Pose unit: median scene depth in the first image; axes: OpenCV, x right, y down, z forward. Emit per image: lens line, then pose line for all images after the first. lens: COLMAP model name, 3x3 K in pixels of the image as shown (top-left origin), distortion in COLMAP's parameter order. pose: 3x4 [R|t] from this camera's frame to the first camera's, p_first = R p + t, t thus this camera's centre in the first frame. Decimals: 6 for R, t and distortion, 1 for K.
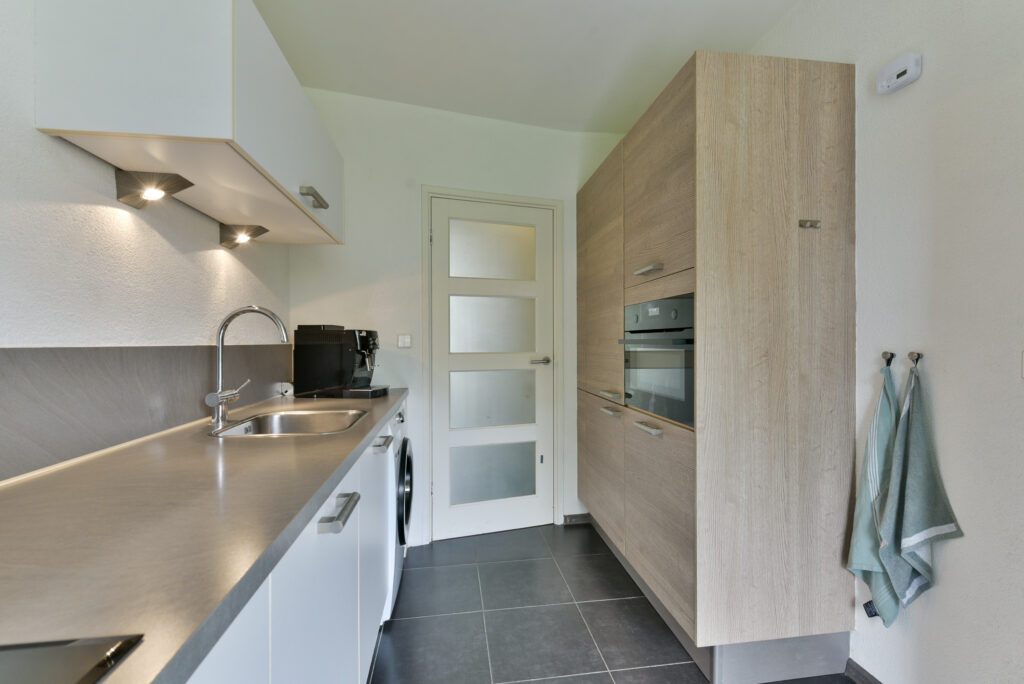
lens RADIAL K [[452.1, 0, 522.0], [0, 452.1, 343.8], [0, 0, 1]] dist [-0.002027, -0.002122]
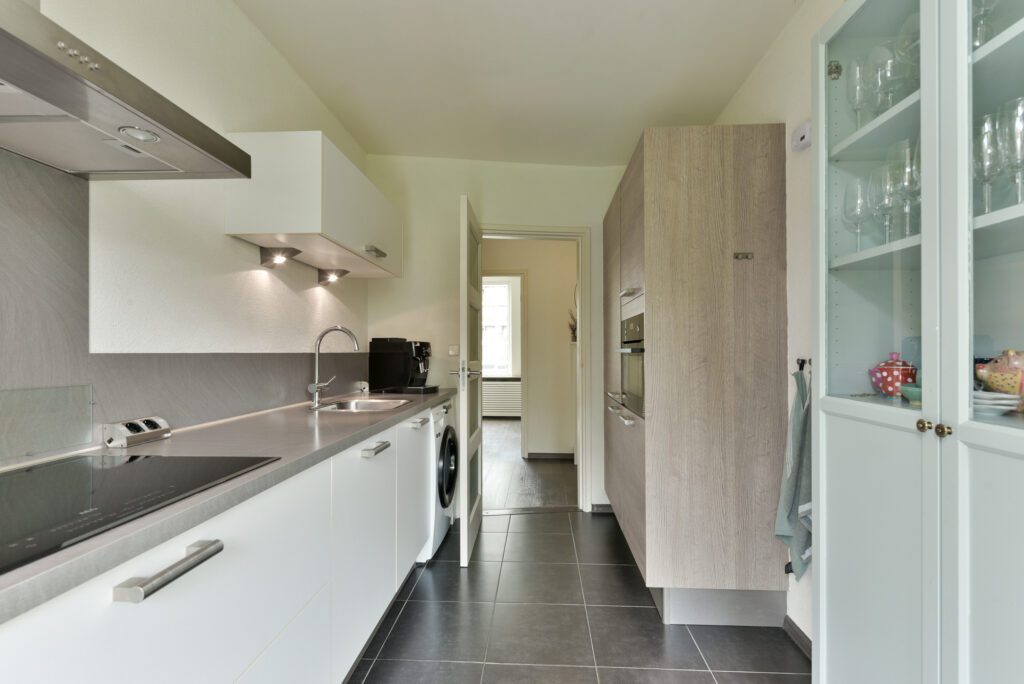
lens RADIAL K [[452.1, 0, 509.2], [0, 452.1, 348.5], [0, 0, 1]] dist [-0.002027, -0.002122]
pose [[0.980207, -0.000116, -0.197976, 0.251900], [-0.002041, 0.999941, -0.010695, 0.004346], [0.197966, 0.010888, 0.980148, -0.342849]]
